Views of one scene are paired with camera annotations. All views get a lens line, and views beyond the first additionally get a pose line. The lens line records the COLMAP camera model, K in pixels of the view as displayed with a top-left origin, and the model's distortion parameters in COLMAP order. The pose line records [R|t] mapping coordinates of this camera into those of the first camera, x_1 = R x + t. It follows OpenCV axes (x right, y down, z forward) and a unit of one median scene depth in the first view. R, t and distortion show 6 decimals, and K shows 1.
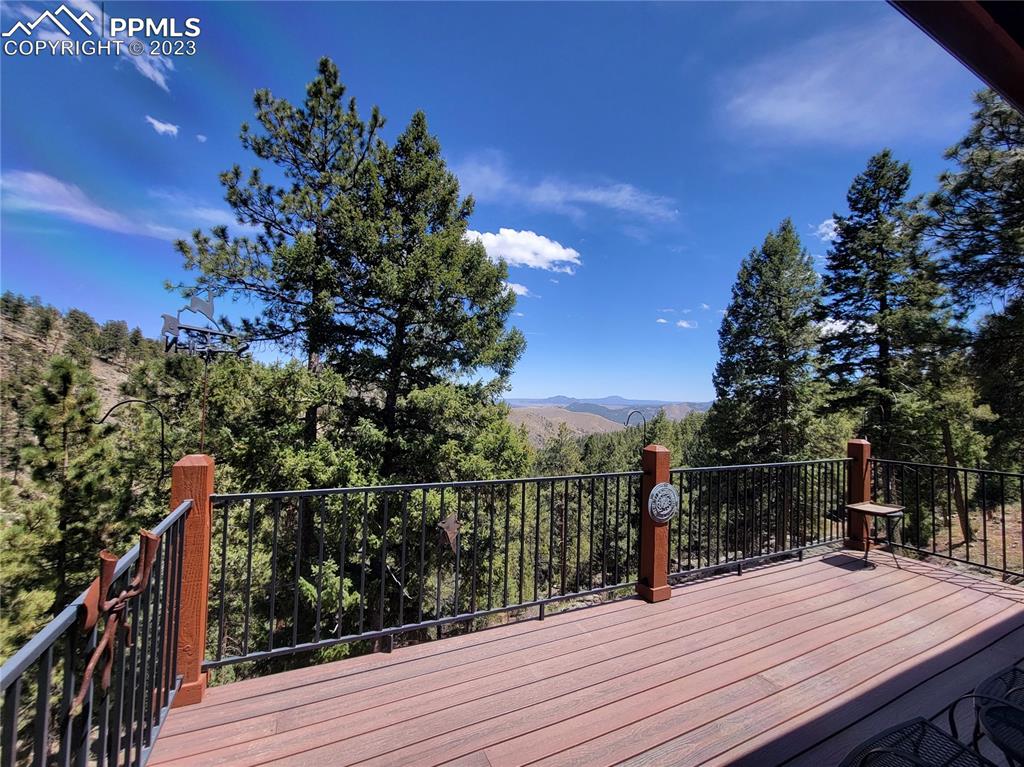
lens RADIAL K [[424.6, 0, 512.0], [0, 424.6, 383.5], [0, 0, 1]] dist [-0.008531, -0.000412]
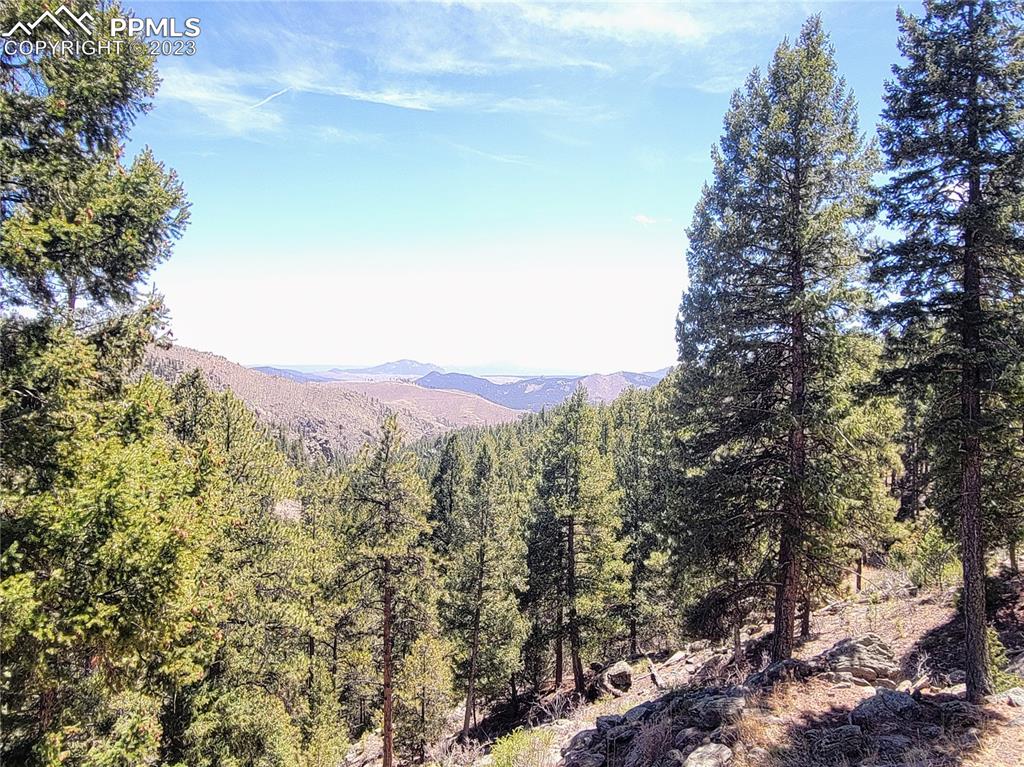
lens RADIAL K [[755.4, 0, 512.0], [0, 755.4, 383.5], [0, 0, 1]] dist [0.004757, -0.001906]
pose [[0.969746, -0.004659, 0.244070, 0.102063], [-0.010008, 0.998219, 0.058818, 0.005378], [-0.243909, -0.059482, 0.967972, 0.260868]]
